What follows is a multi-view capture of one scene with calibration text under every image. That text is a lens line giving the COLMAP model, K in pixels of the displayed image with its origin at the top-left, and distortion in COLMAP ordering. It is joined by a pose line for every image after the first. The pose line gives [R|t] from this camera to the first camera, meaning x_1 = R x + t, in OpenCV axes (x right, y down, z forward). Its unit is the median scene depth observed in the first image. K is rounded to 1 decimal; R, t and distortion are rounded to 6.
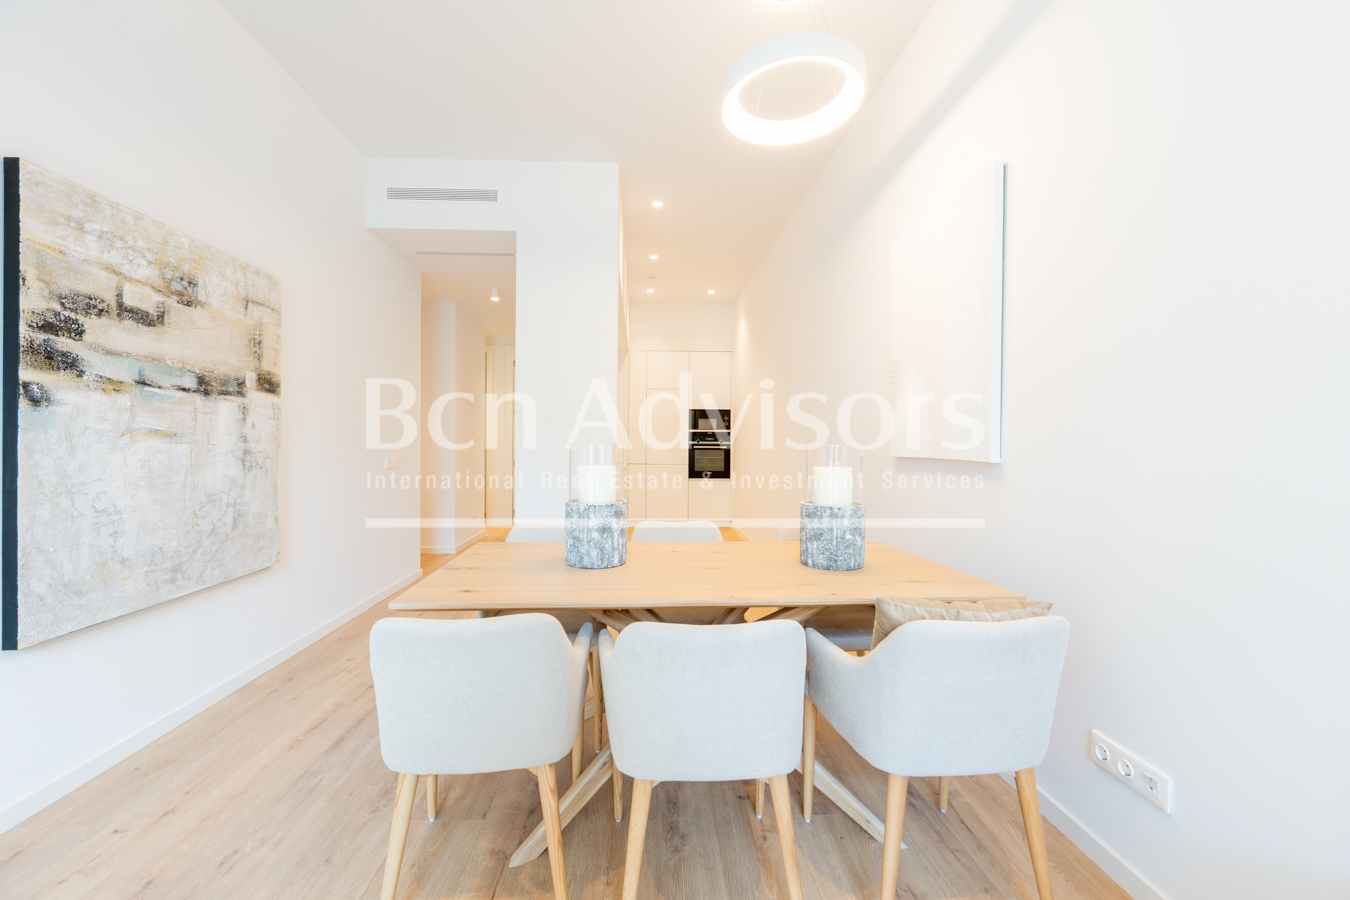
lens RADIAL K [[537.8, 0, 646.5], [0, 537.8, 452.3], [0, 0, 1]] dist [-0.005324, 0.002065]
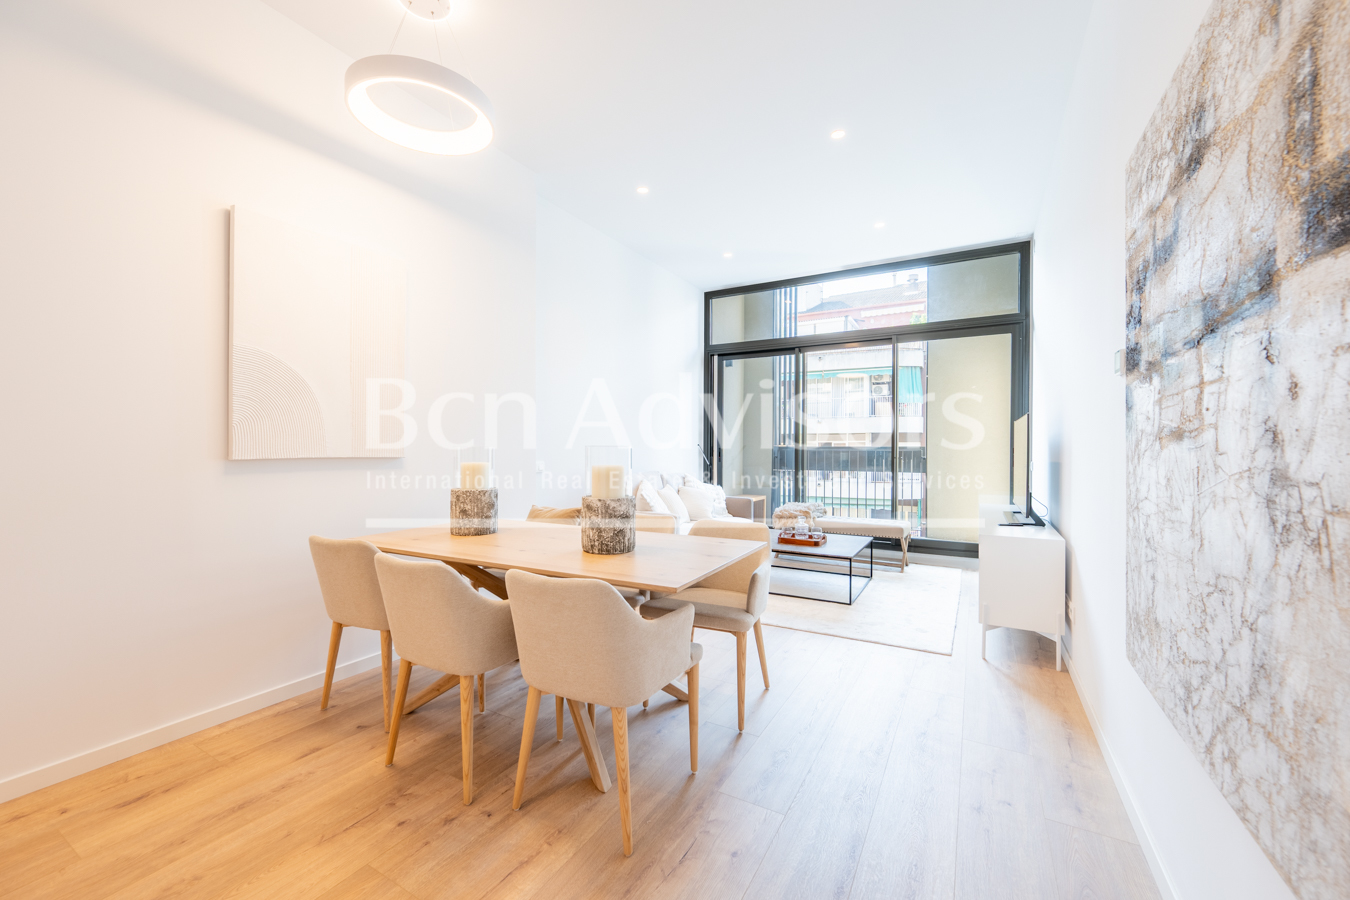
lens RADIAL K [[537.8, 0, 661.8], [0, 537.8, 456.4], [0, 0, 1]] dist [-0.005324, 0.002065]
pose [[-0.851675, -0.014768, 0.523862, -0.711473], [0.002377, 0.999484, 0.032041, -0.028515], [-0.524064, 0.028534, -0.851200, 1.715163]]
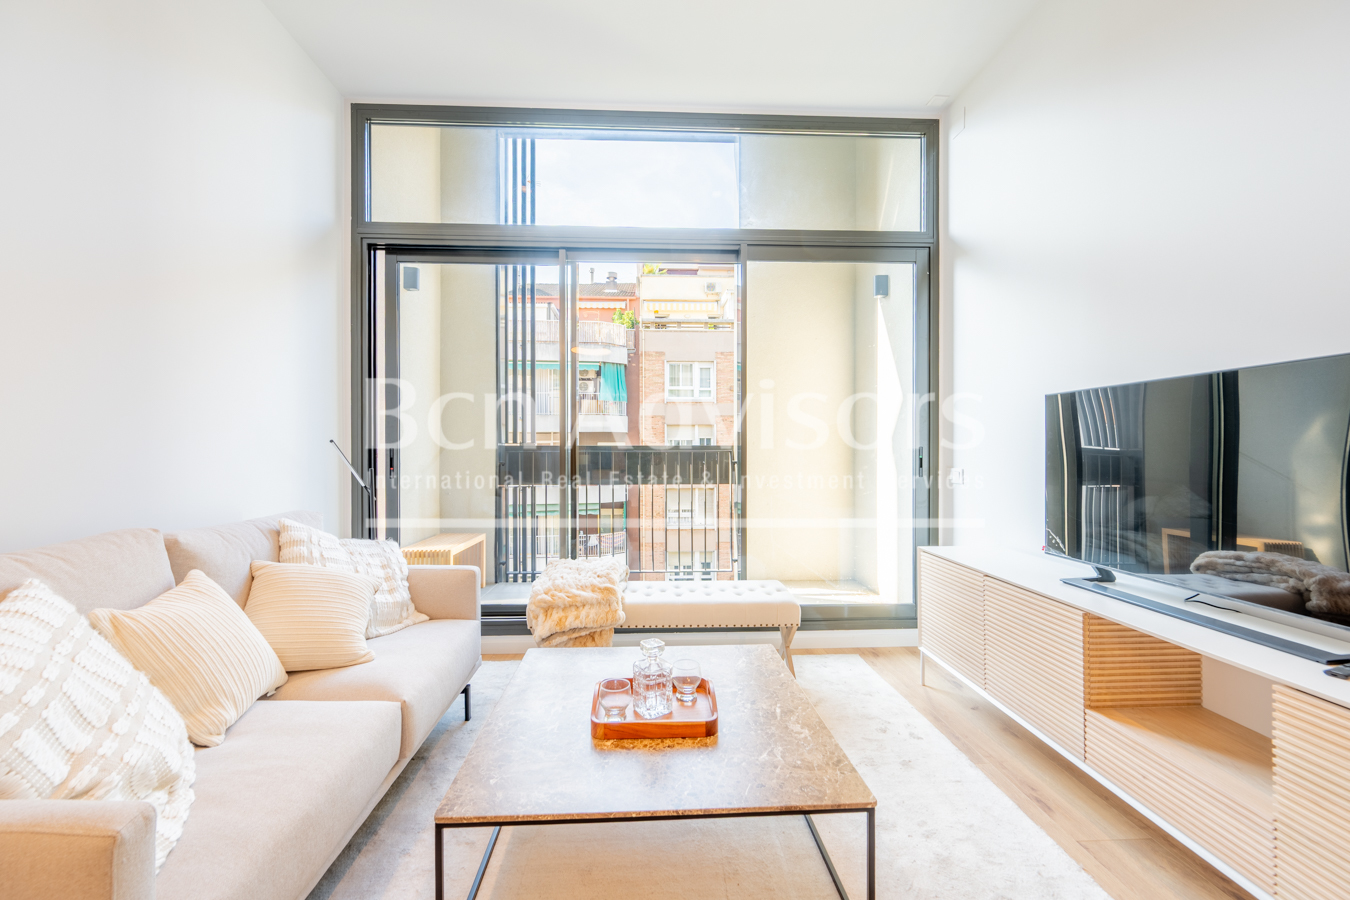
lens RADIAL K [[537.8, 0, 672.1], [0, 537.8, 454.6], [0, 0, 1]] dist [-0.005324, 0.002065]
pose [[-0.999438, -0.003262, -0.033355, -0.077559], [-0.004134, 0.999650, 0.026133, -0.002509], [0.033258, 0.026256, -0.999102, 0.372875]]
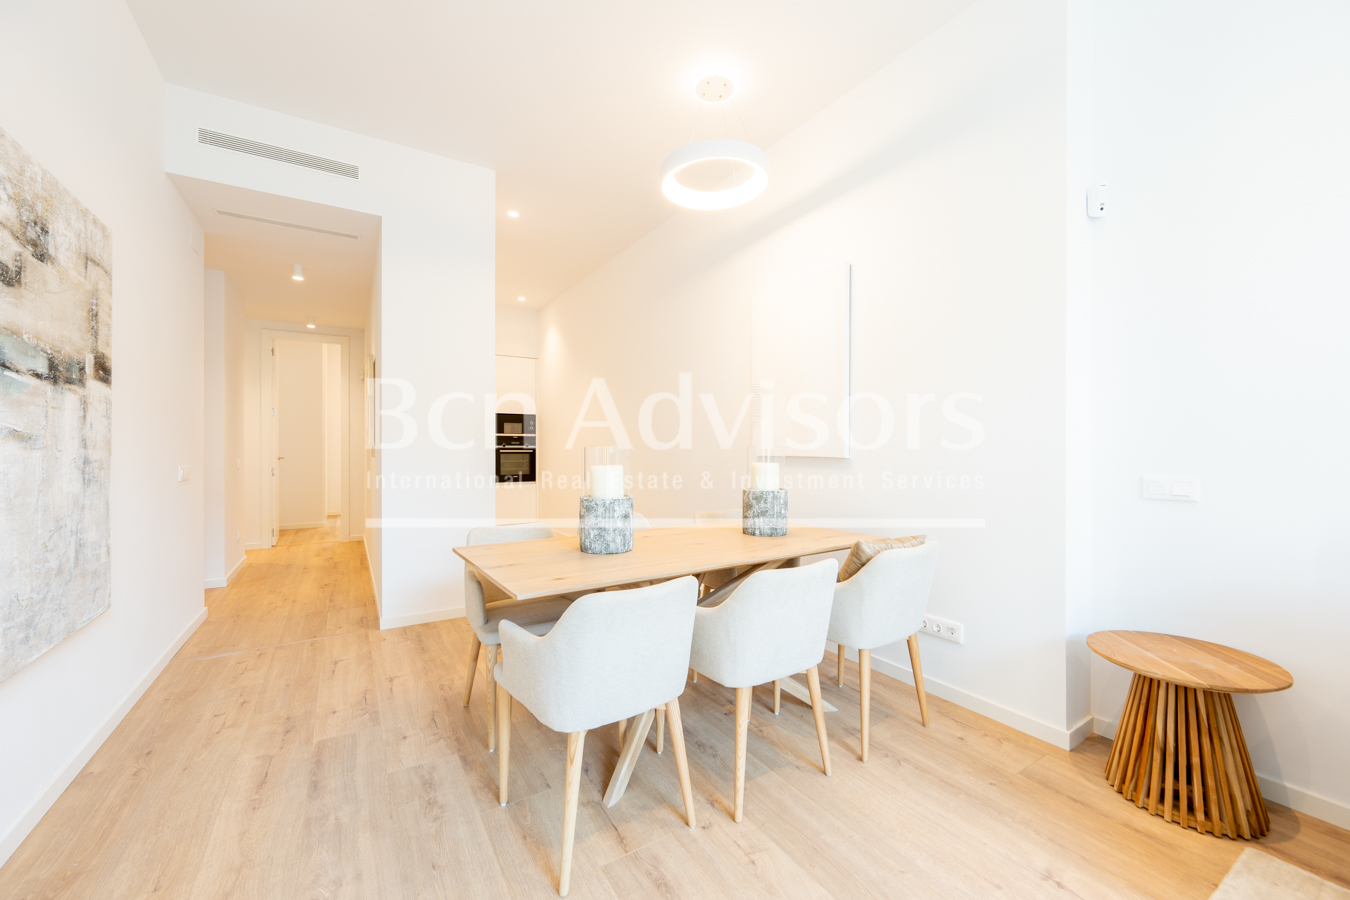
lens RADIAL K [[537.8, 0, 669.9], [0, 537.8, 453.8], [0, 0, 1]] dist [-0.005324, 0.002065]
pose [[0.862964, -0.011267, 0.505140, -0.497778], [0.013703, 0.999905, -0.001108, 0.001856], [-0.505080, 0.007878, 0.863037, -0.060494]]
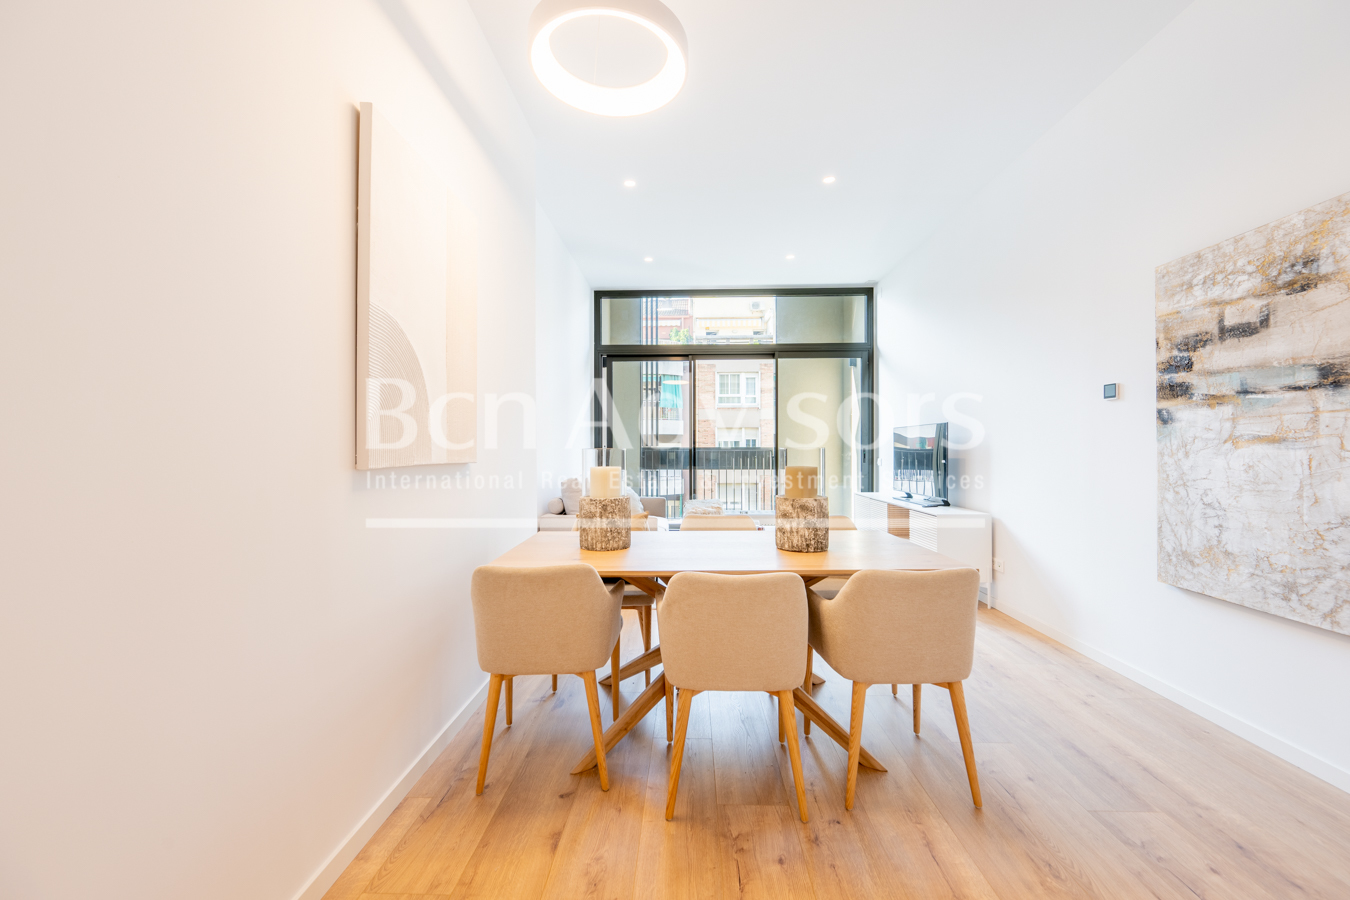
lens RADIAL K [[537.8, 0, 666.3], [0, 537.8, 453.4], [0, 0, 1]] dist [-0.005324, 0.002065]
pose [[-0.998354, -0.002713, 0.057281, 0.127210], [-0.001345, 0.999713, 0.023909, -0.029888], [-0.057329, 0.023792, -0.998072, 1.972954]]
